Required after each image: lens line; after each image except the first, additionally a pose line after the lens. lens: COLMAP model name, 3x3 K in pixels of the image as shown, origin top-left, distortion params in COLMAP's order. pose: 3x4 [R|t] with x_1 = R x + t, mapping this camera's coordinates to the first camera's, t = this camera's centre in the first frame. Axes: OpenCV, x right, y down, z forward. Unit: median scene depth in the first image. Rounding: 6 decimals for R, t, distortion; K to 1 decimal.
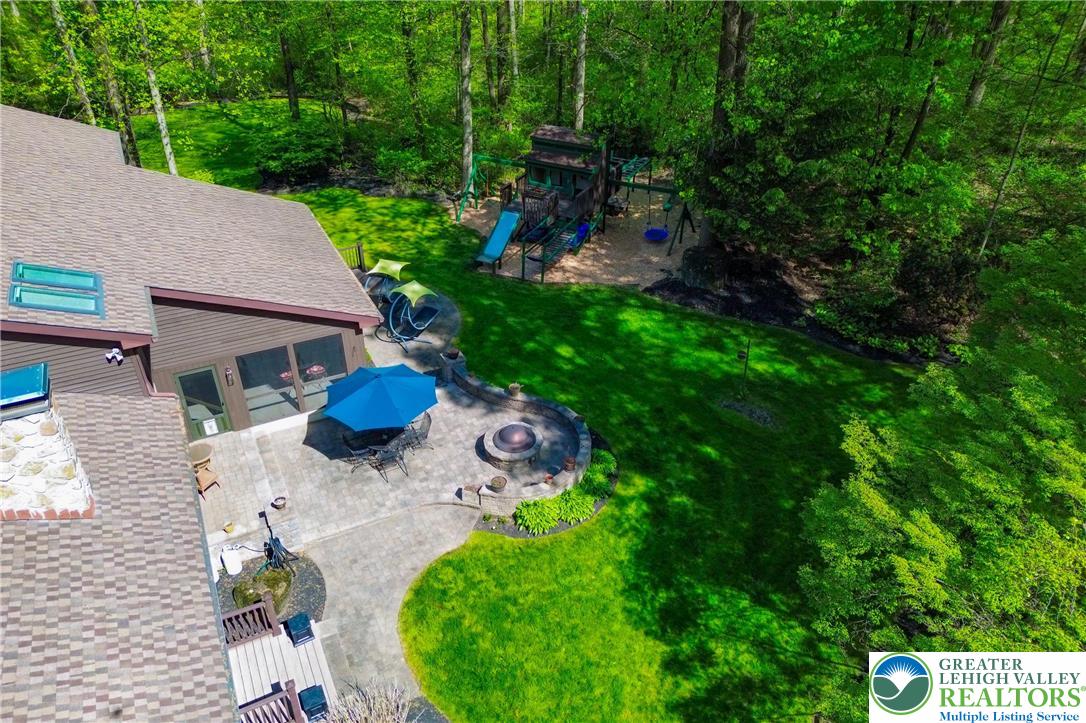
lens RADIAL K [[768.9, 0, 539.0], [0, 768.9, 358.3], [0, 0, 1]] dist [0.061601, -0.007480]
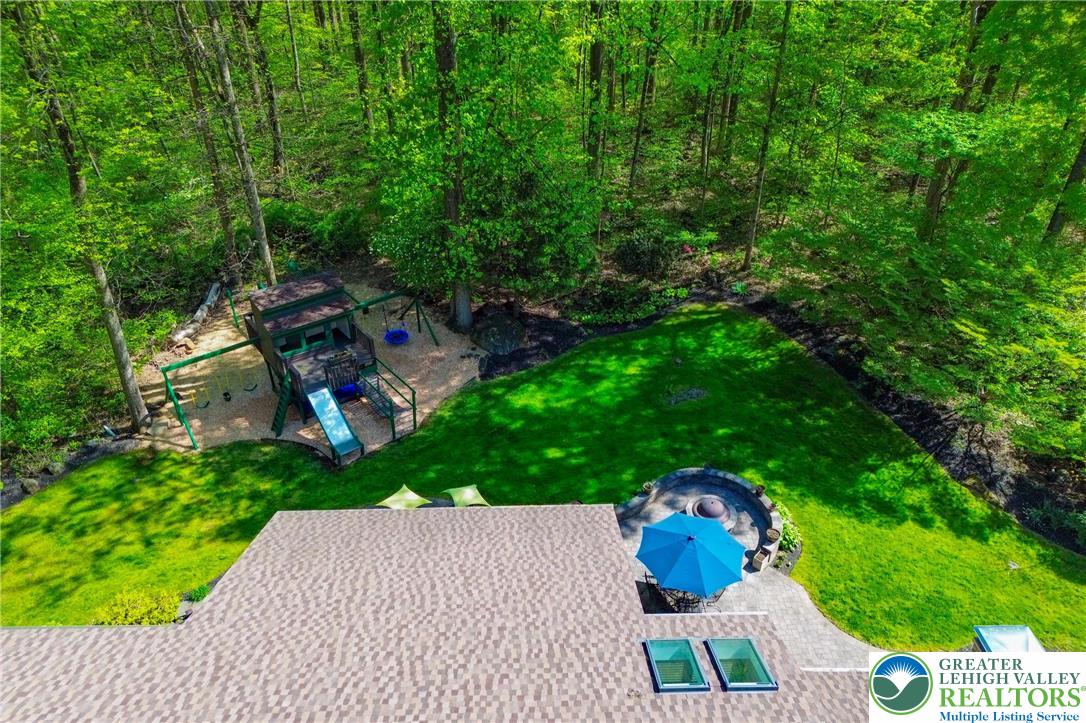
lens RADIAL K [[768.9, 0, 544.7], [0, 768.9, 363.4], [0, 0, 1]] dist [0.061601, -0.007480]
pose [[0.427390, -0.505413, 0.749597, -0.912482], [0.494241, 0.824888, 0.274381, -0.529924], [-0.757009, 0.253214, 0.602345, 0.431161]]
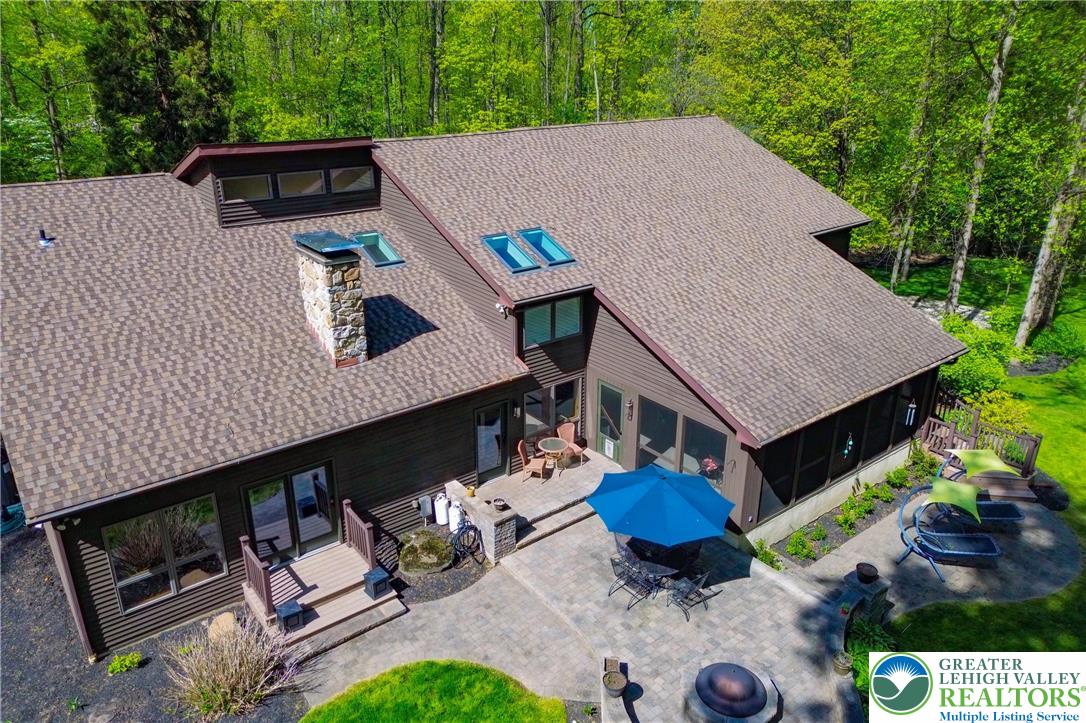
lens RADIAL K [[768.9, 0, 539.3], [0, 768.9, 355.7], [0, 0, 1]] dist [0.061601, -0.007480]
pose [[0.192938, 0.353287, -0.915403, 0.425611], [-0.536736, 0.818979, 0.202947, -0.163115], [0.821395, 0.452174, 0.347635, 0.532210]]
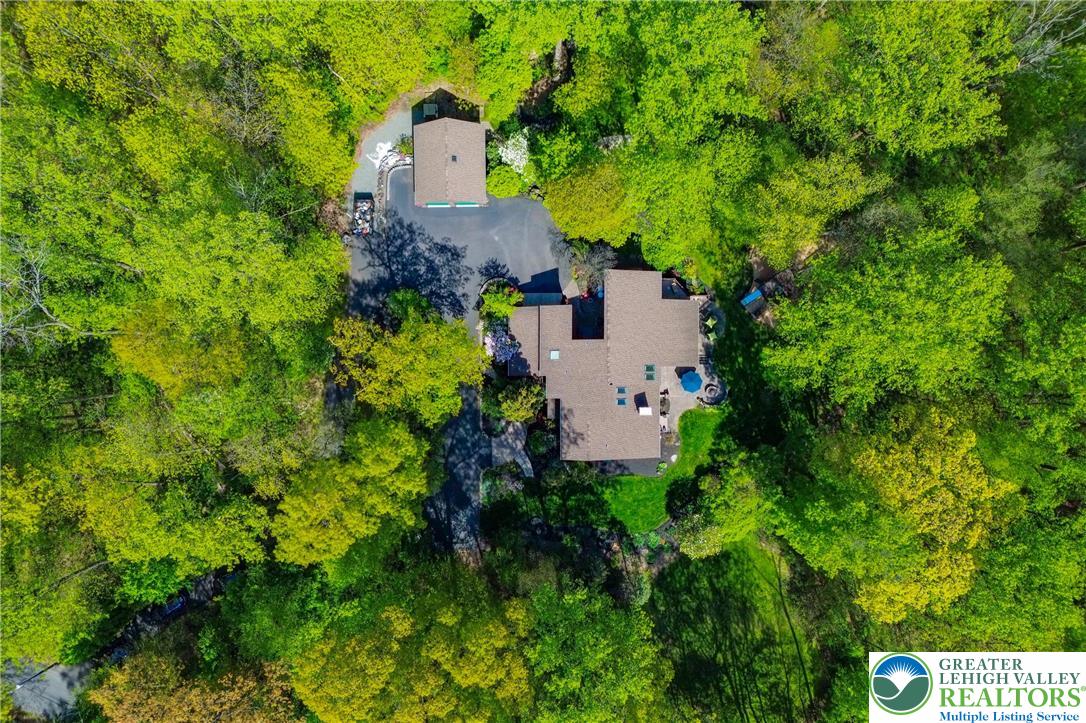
lens RADIAL K [[768.9, 0, 541.8], [0, 768.9, 362.0], [0, 0, 1]] dist [0.061601, -0.007480]
pose [[0.889022, 0.456878, -0.030031, -0.976936], [-0.248115, 0.535846, 0.807037, -3.851157], [0.384809, -0.710023, 0.589737, -2.305621]]
